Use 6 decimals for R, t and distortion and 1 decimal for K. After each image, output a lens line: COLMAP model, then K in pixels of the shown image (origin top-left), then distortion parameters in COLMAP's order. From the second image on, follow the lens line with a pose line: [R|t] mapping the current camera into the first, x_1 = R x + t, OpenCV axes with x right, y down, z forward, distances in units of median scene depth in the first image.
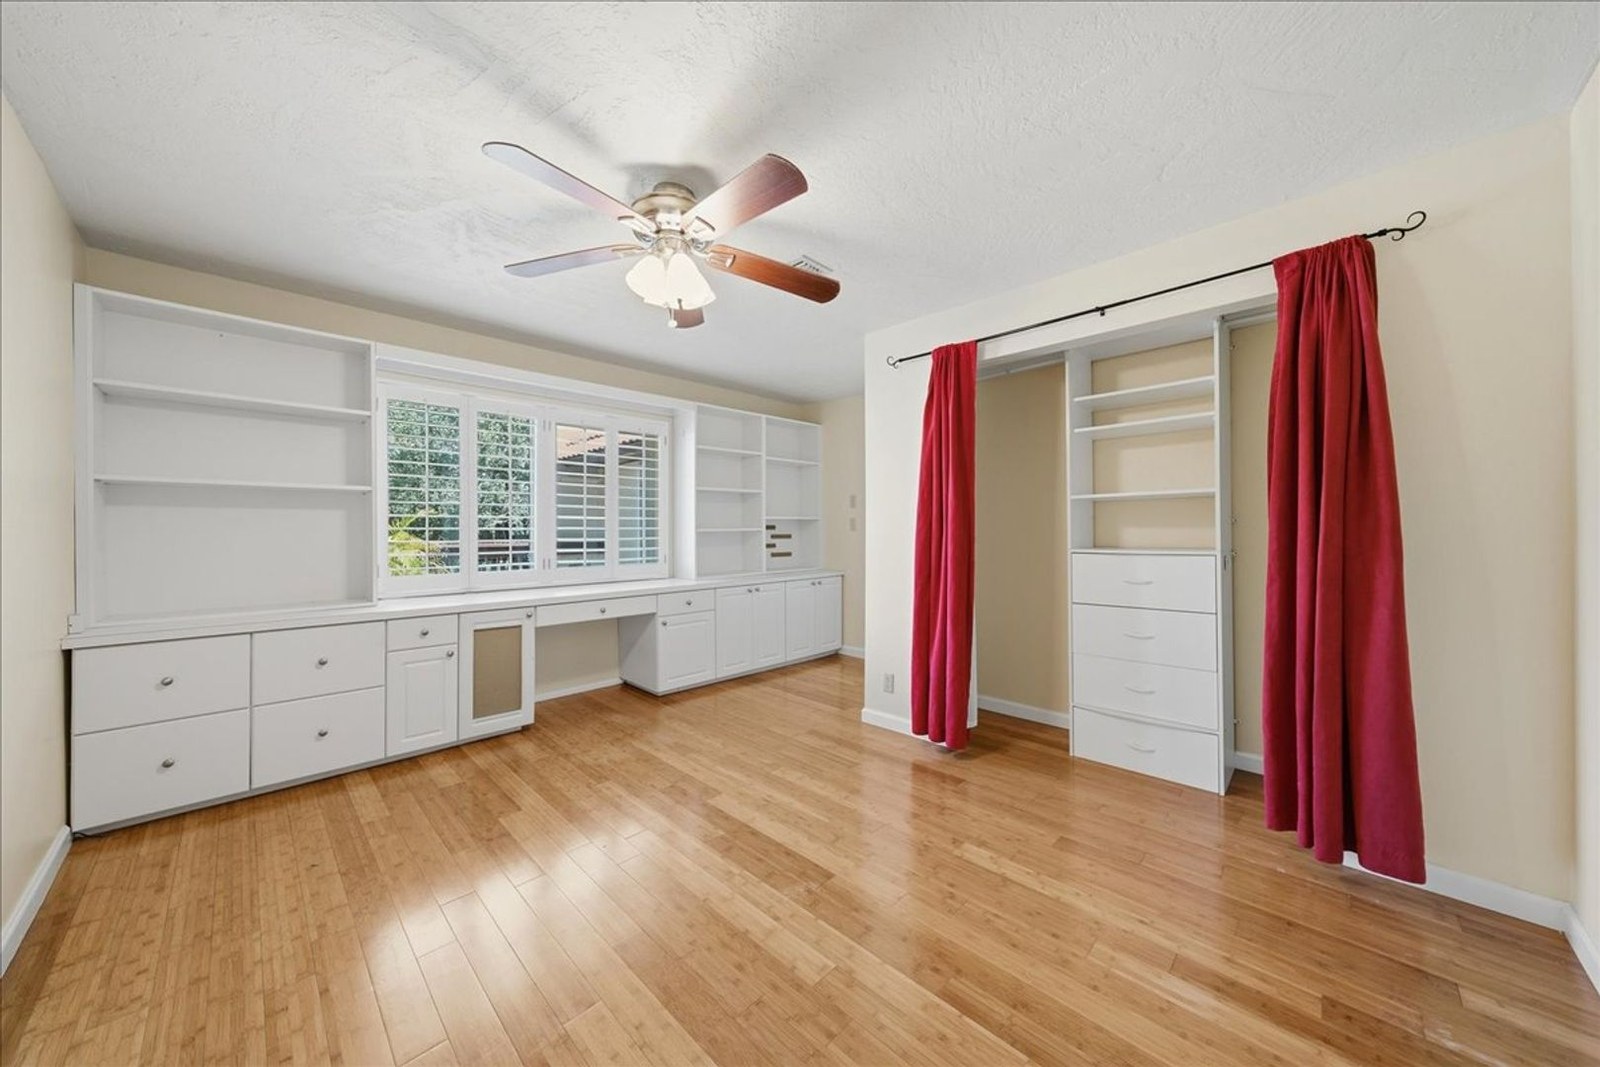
lens RADIAL K [[556.4, 0, 796.2], [0, 556.4, 531.2], [0, 0, 1]] dist [0.007604, 0.000193]
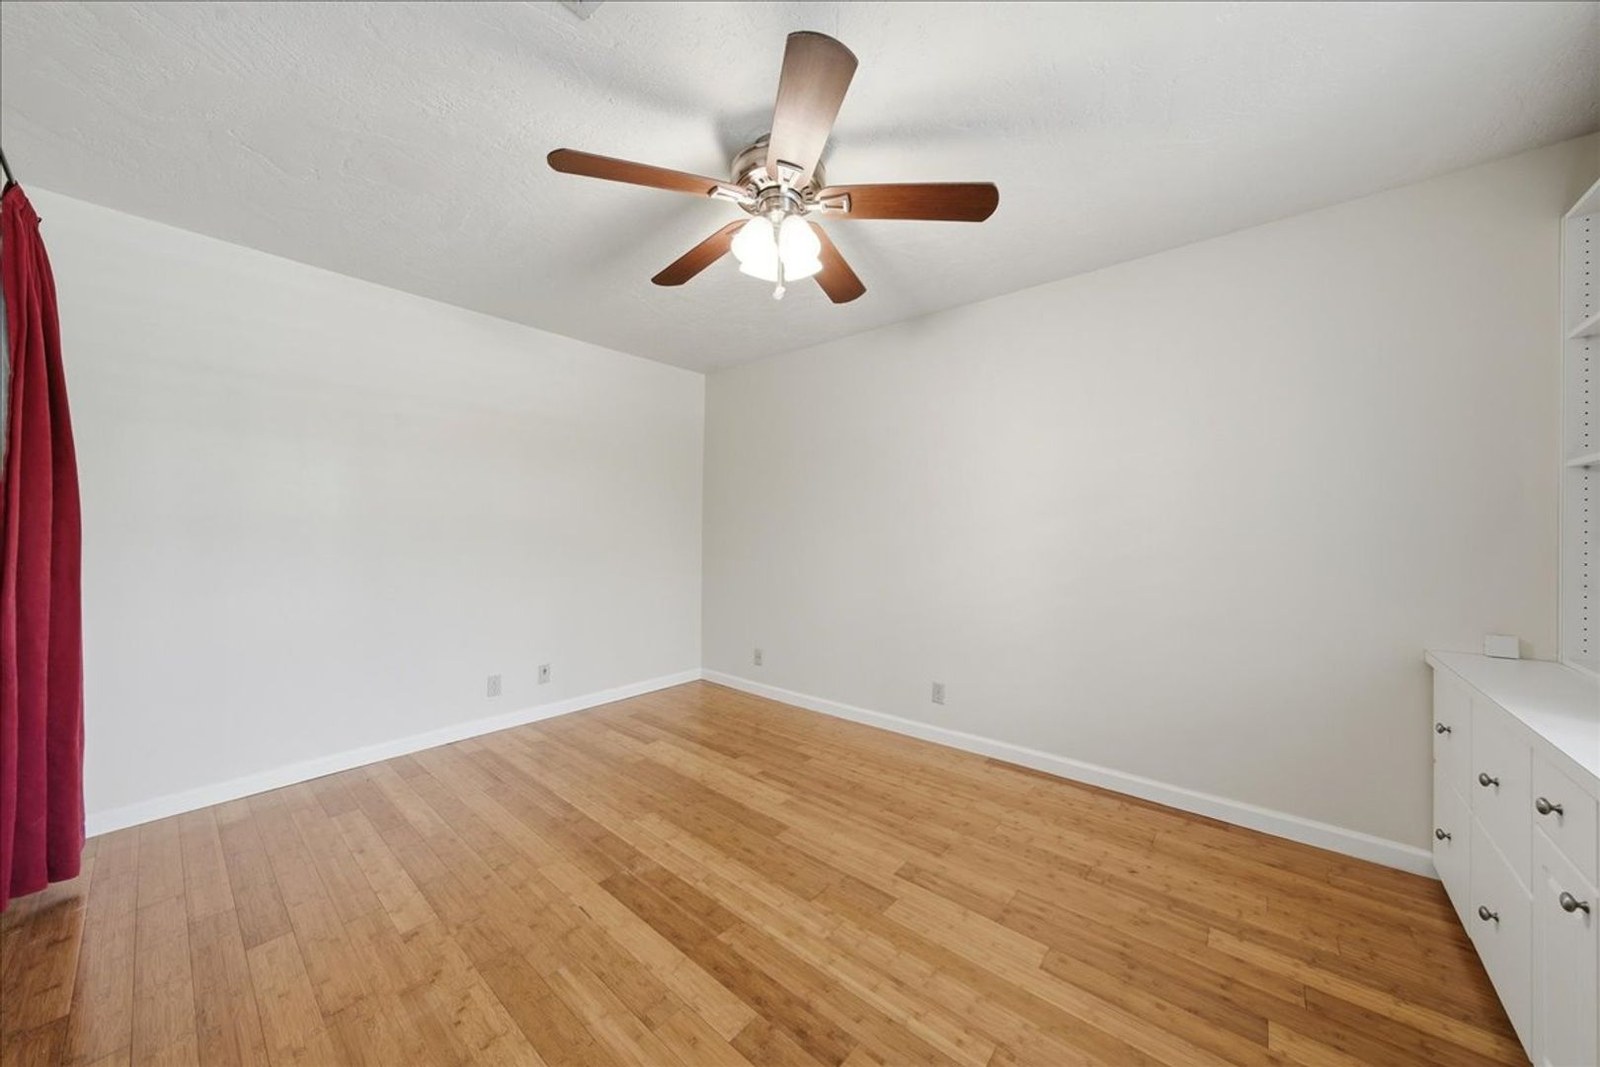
lens RADIAL K [[556.4, 0, 796.2], [0, 556.4, 531.2], [0, 0, 1]] dist [0.007604, 0.000193]
pose [[-0.997468, -0.003303, -0.071034, -0.200048], [-0.003091, 0.999990, -0.003091, 0.002968], [0.071044, -0.002864, -0.997469, 1.965362]]
